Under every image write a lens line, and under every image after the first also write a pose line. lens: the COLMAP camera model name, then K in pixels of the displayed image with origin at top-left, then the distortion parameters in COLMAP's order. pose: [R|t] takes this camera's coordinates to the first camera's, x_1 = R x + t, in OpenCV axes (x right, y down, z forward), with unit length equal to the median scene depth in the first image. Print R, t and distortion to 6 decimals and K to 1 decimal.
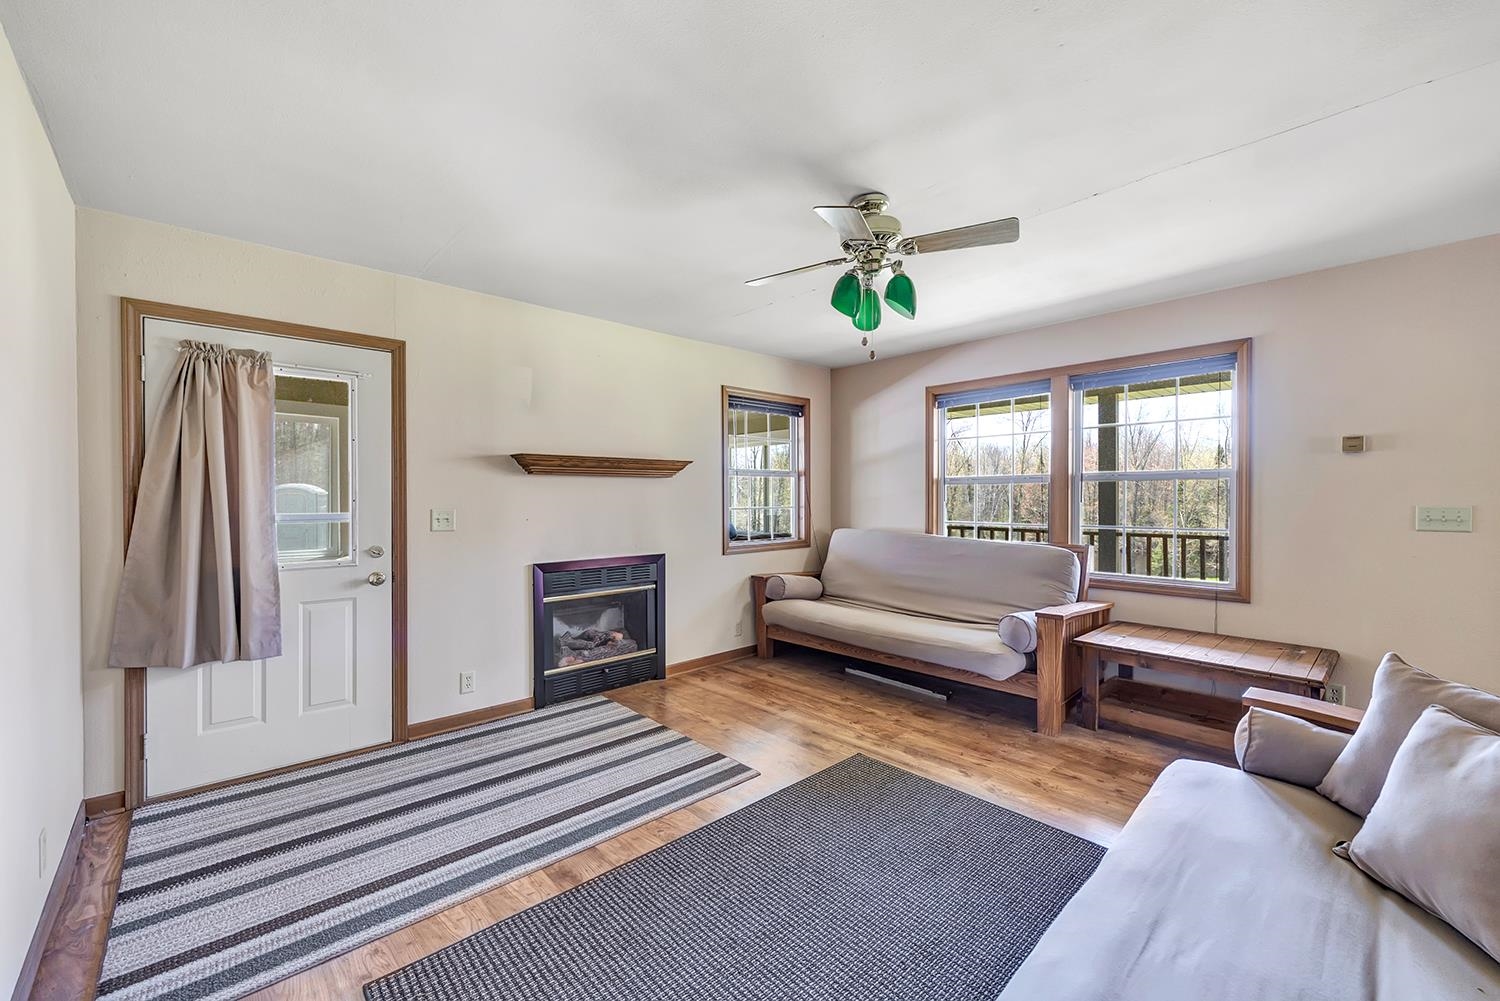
lens RADIAL K [[593.9, 0, 750.0], [0, 593.9, 500.5], [0, 0, 1]] dist [-0.002537, -0.000075]
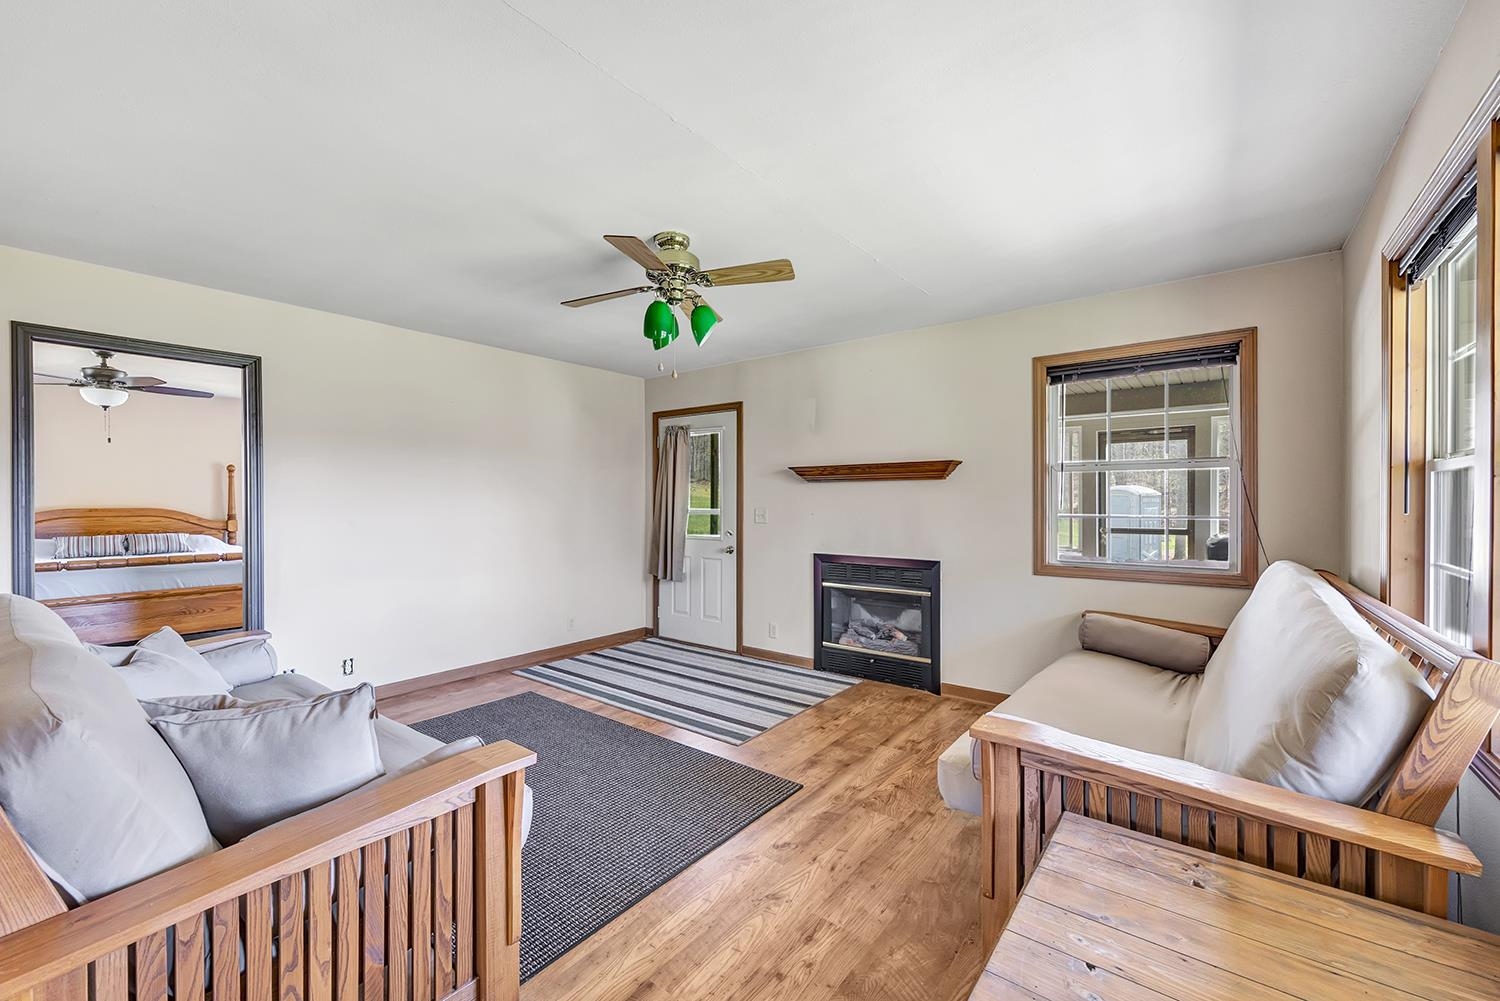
lens RADIAL K [[619.2, 0, 718.1], [0, 619.2, 499.9], [0, 0, 1]] dist [0.000344, 0.000026]
pose [[0.144564, 0.002007, -0.989493, 0.932198], [-0.005270, 0.999985, 0.001258, -0.007209], [0.989481, 0.005033, 0.144573, 0.624606]]
